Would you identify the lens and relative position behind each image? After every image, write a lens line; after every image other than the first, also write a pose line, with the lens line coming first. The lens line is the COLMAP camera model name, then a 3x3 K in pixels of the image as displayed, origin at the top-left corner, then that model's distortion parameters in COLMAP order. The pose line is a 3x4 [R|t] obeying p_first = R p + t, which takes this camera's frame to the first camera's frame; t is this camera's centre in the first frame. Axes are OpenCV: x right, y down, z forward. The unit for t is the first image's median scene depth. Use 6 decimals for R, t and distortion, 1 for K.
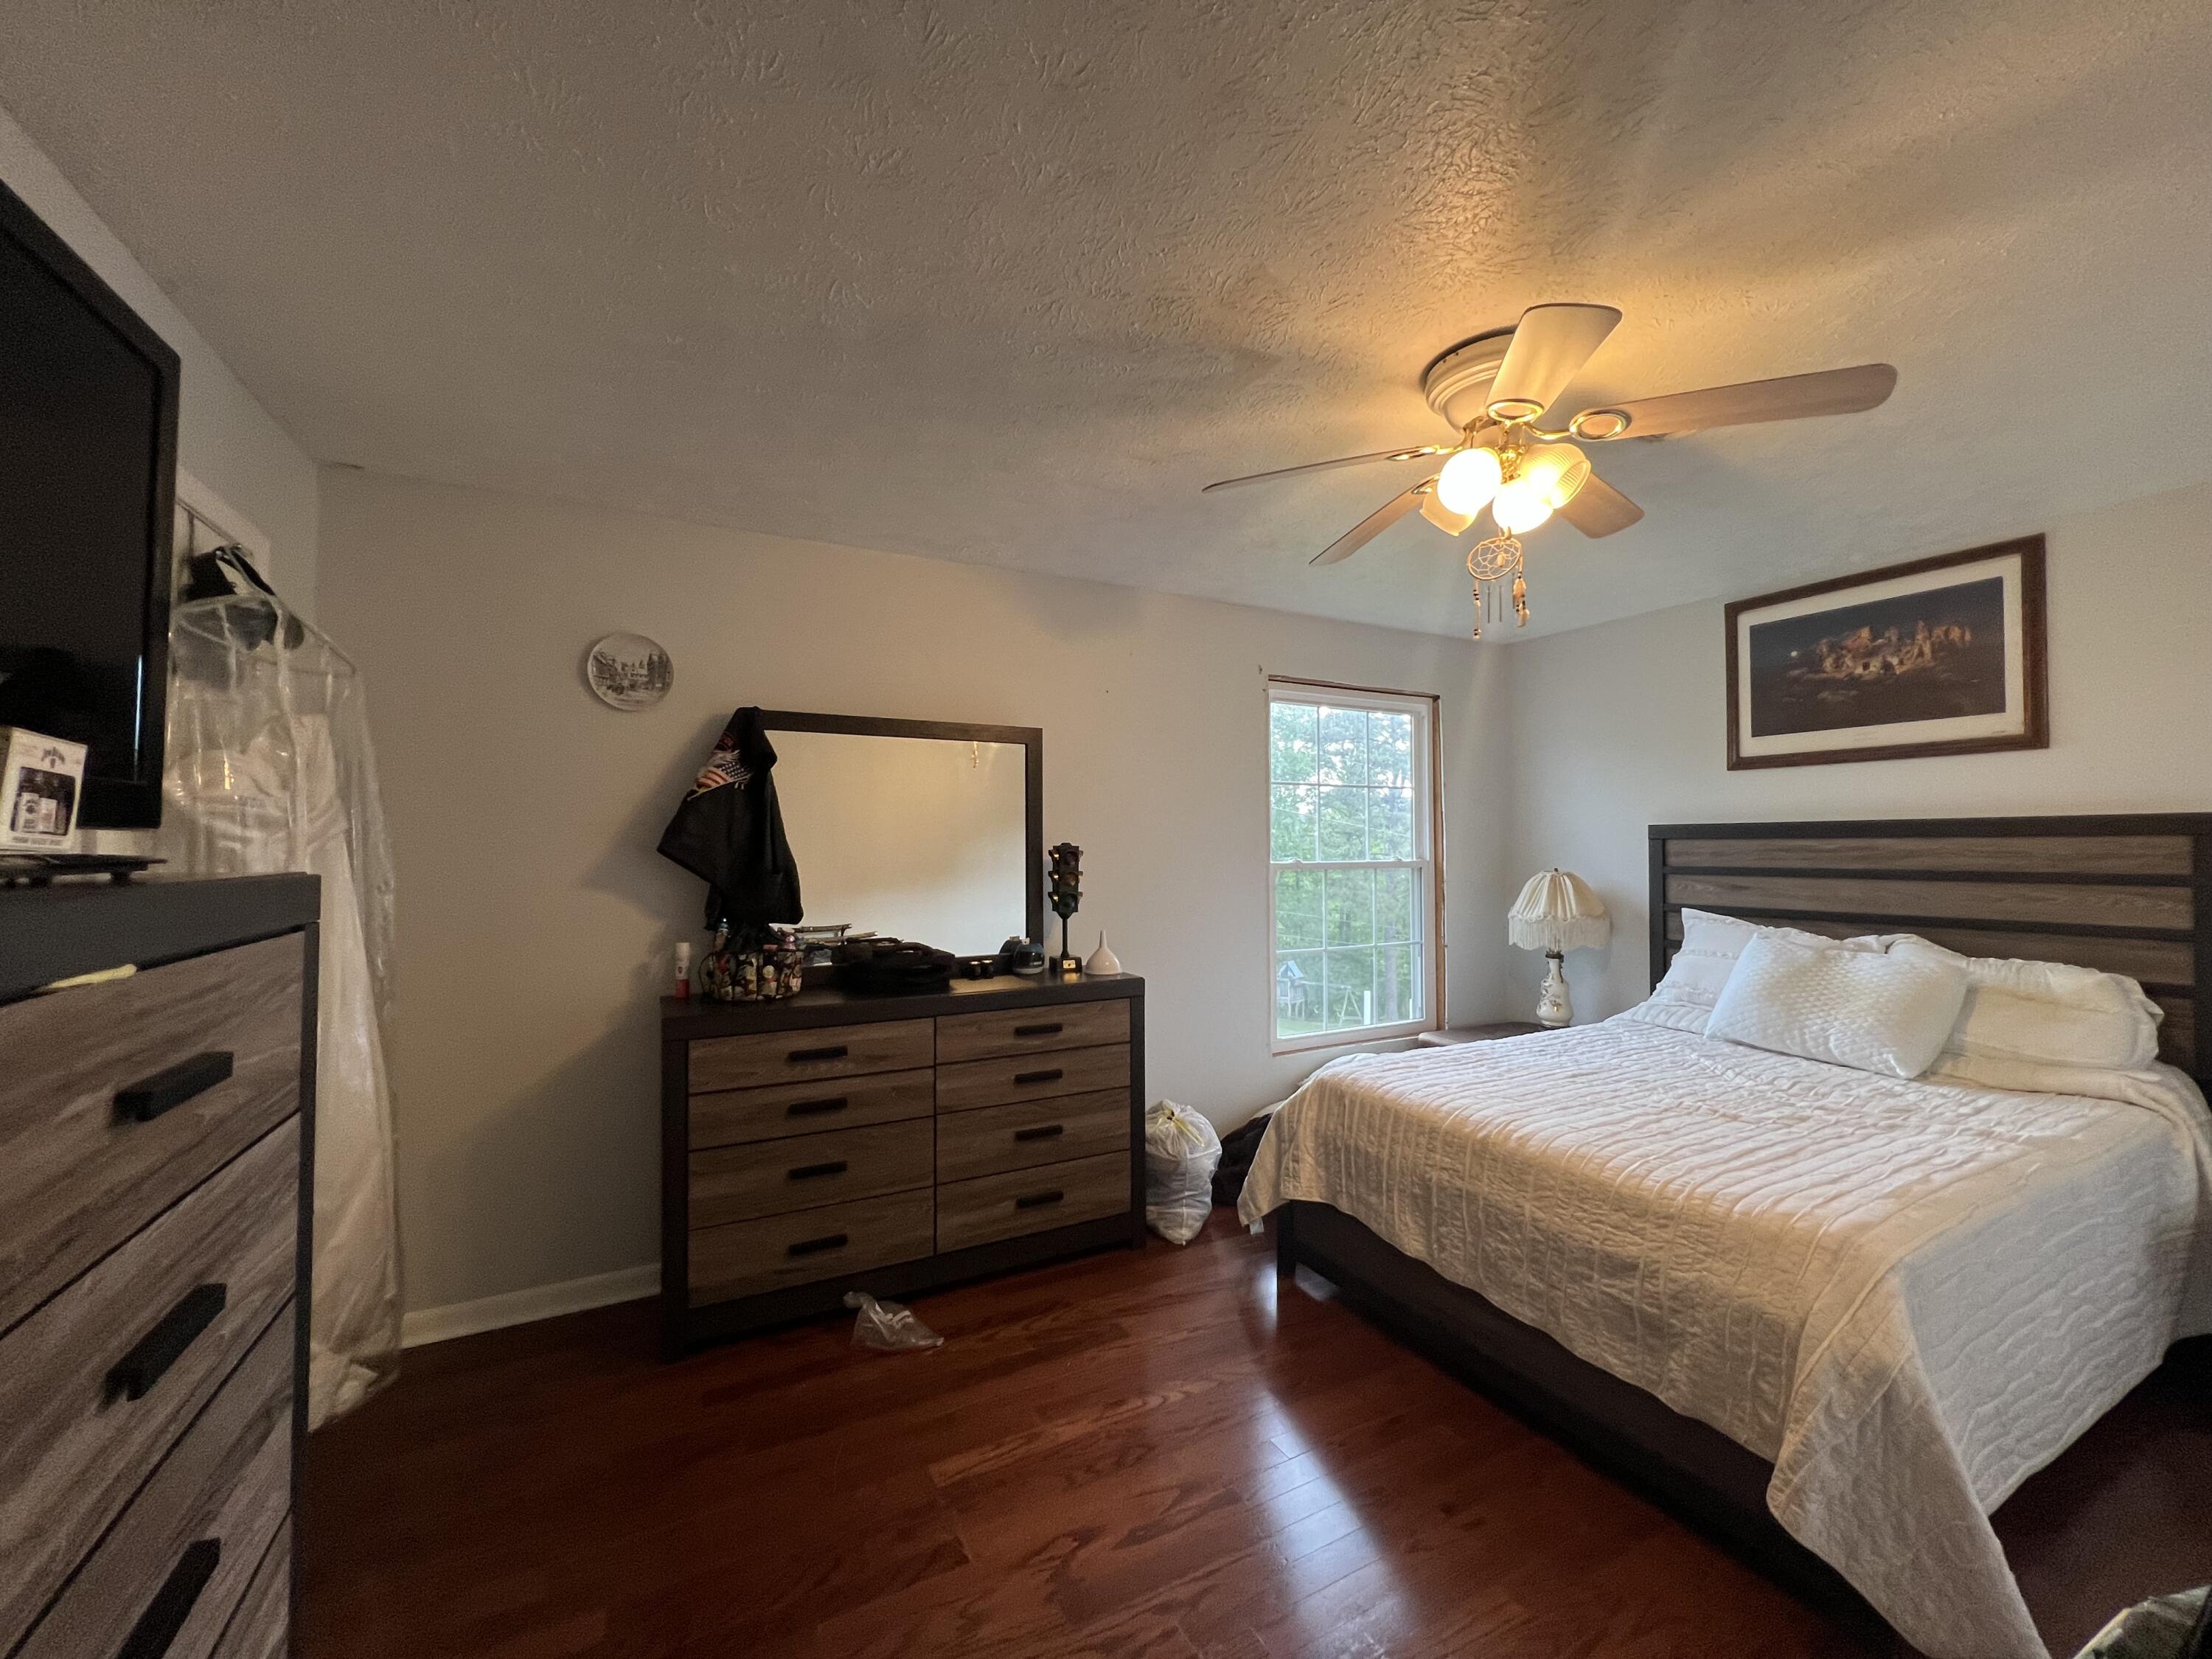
lens RADIAL K [[883.0, 0, 1105.7], [0, 883.0, 831.2], [0, 0, 1]] dist [-0.002494, 0.001422]
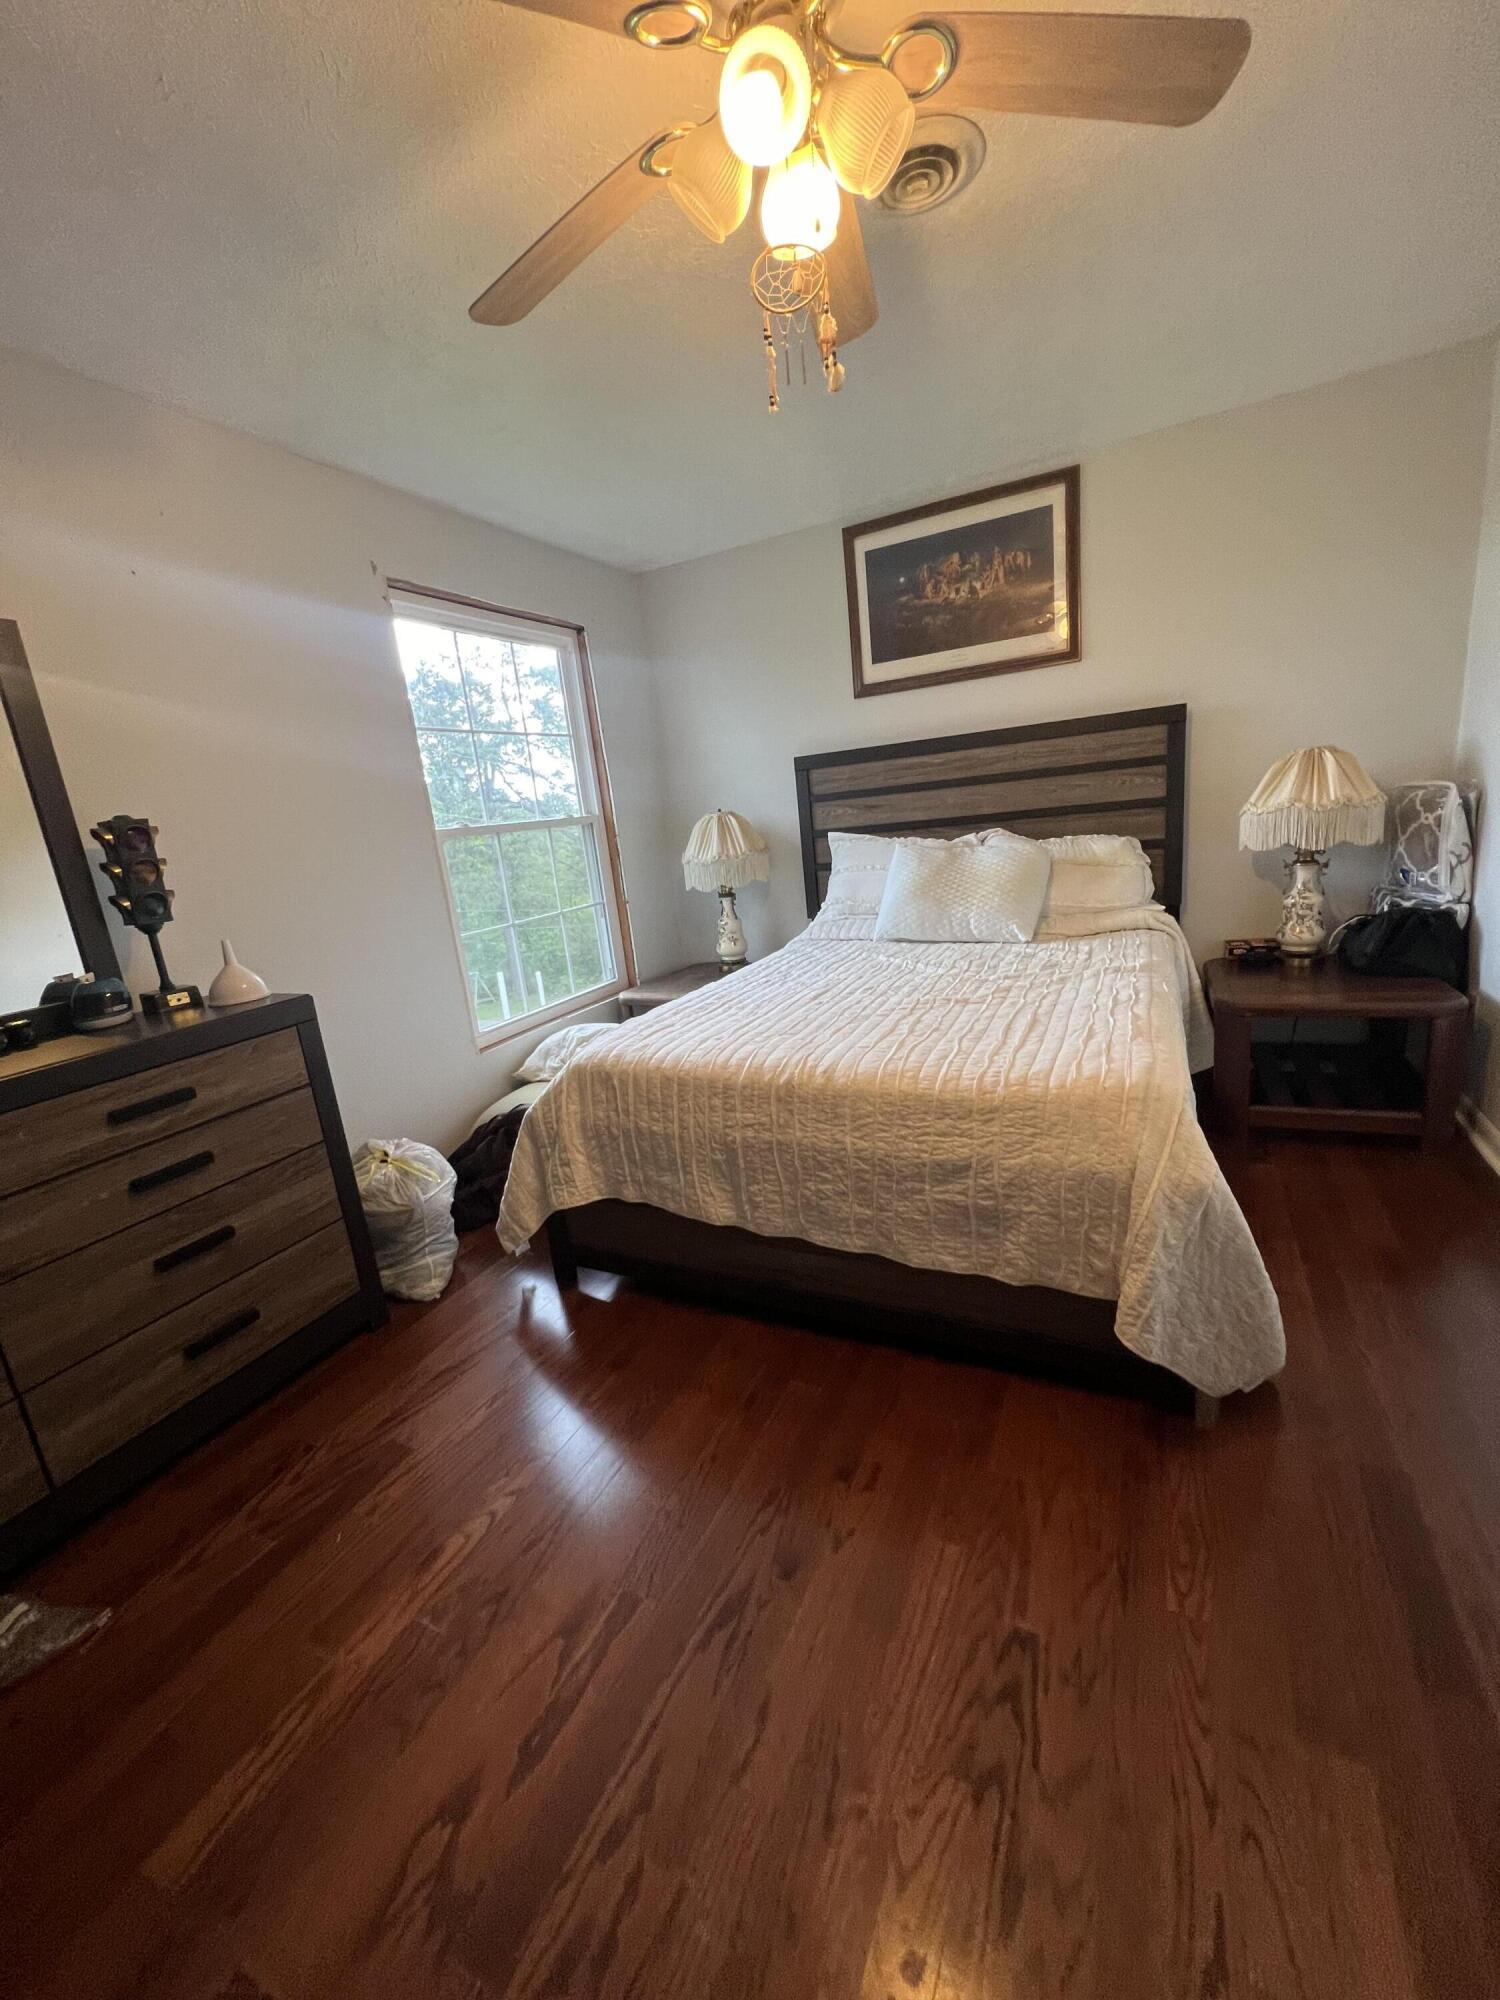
lens RADIAL K [[798.4, 0, 744.5], [0, 798.4, 1007.1], [0, 0, 1]] dist [-0.002494, 0.001422]
pose [[0.809352, -0.218127, 0.545316, -0.031121], [0.091756, 0.964035, 0.249433, 0.055622], [-0.580112, -0.151843, 0.800258, 0.325604]]
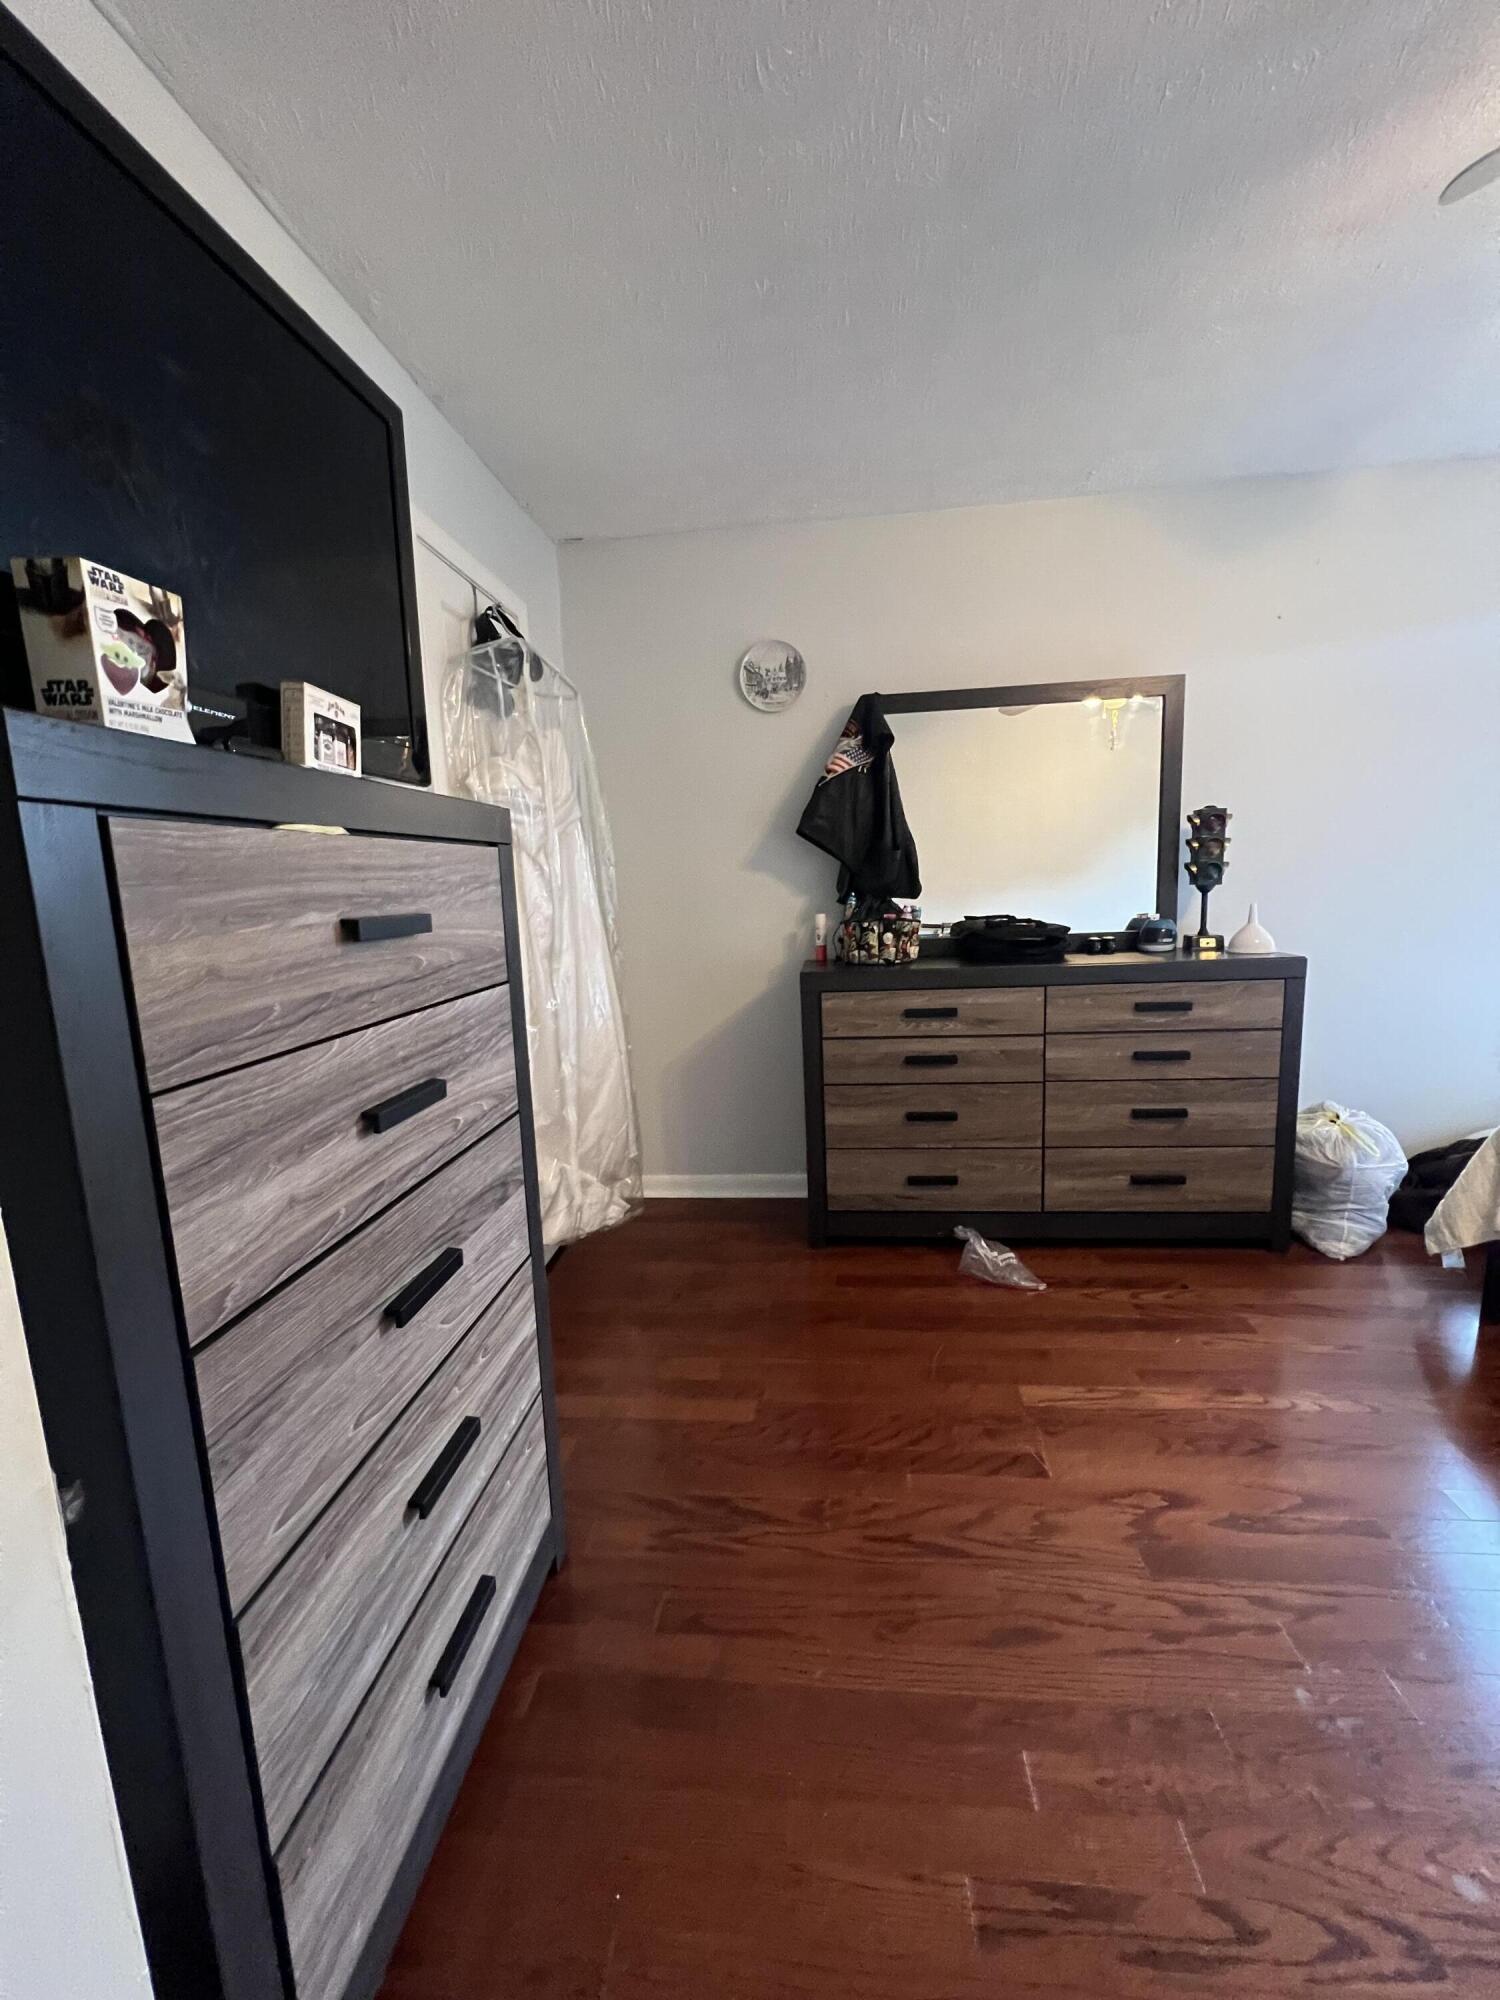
lens RADIAL K [[796.5, 0, 751.5], [0, 796.5, 1001.5], [0, 0, 1]] dist [-0.002226, 0.001550]
pose [[0.831545, 0.051274, -0.553085, 0.029775], [0.048526, 0.985217, 0.164293, 0.066815], [0.553333, -0.163456, 0.816765, 0.084010]]
